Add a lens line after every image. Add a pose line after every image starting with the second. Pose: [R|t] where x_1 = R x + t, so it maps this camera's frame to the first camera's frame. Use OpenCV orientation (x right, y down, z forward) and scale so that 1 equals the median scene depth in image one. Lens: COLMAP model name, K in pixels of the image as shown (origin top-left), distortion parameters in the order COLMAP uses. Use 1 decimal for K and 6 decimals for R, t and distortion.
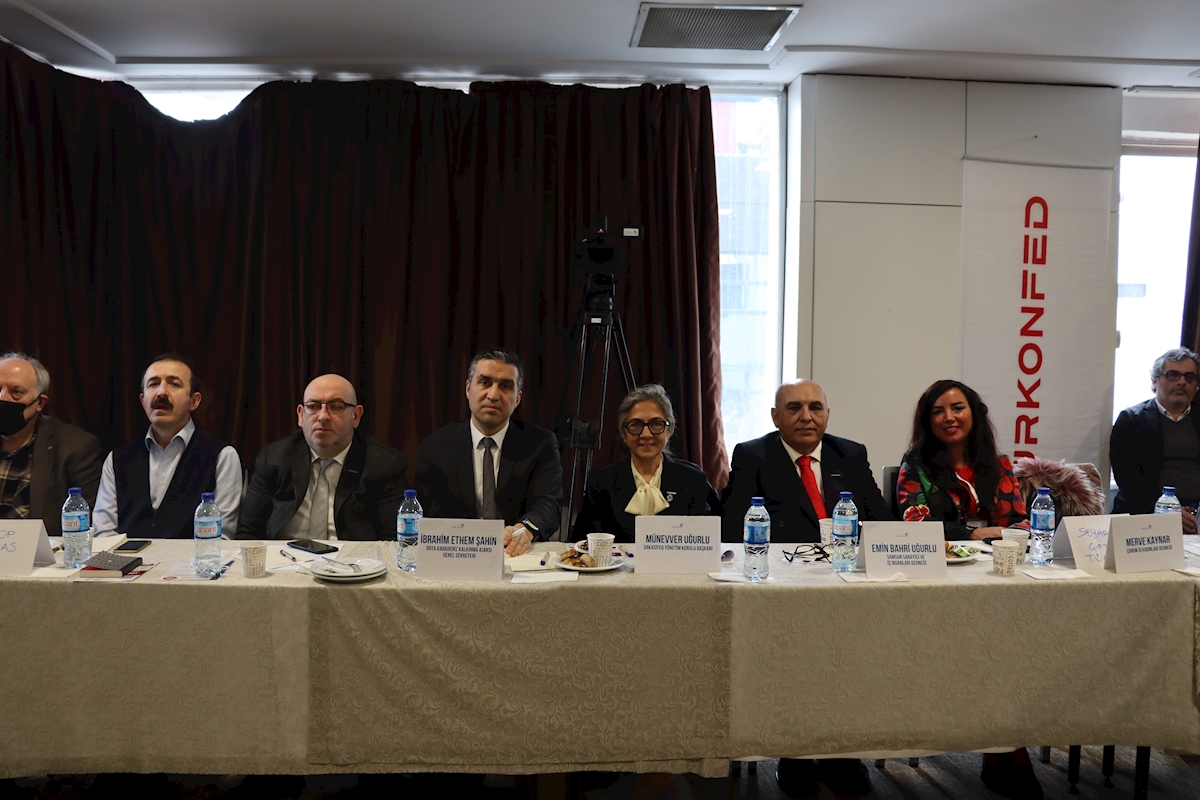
lens RADIAL K [[984.7, 0, 600.7], [0, 984.7, 401.6], [0, 0, 1]] dist [0.006122, 0.000643]
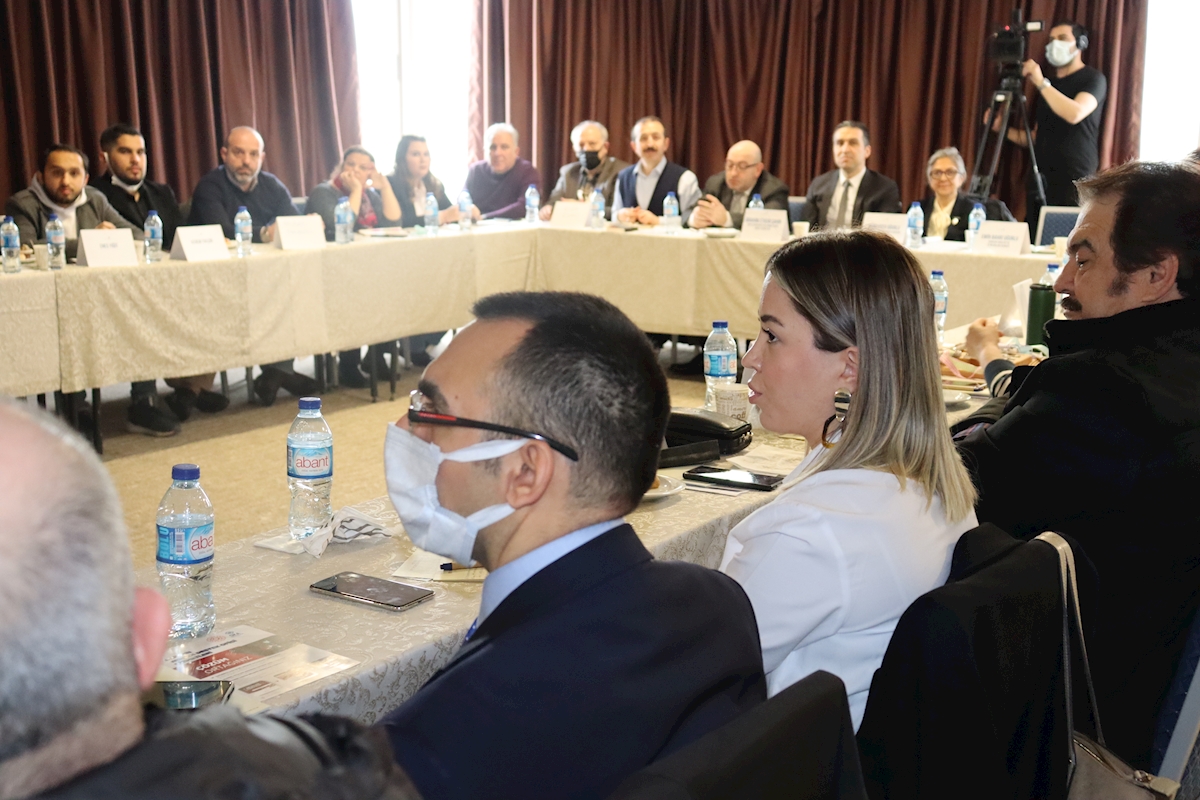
lens RADIAL K [[1663.1, 0, 600.2], [0, 1663.1, 400.1], [0, 0, 1]] dist [0.018259, 0.000000]
pose [[0.840514, 0.107572, -0.531003, 1.109301], [-0.048712, 0.991126, 0.123679, 0.088304], [0.539595, -0.078087, 0.838296, -1.586135]]
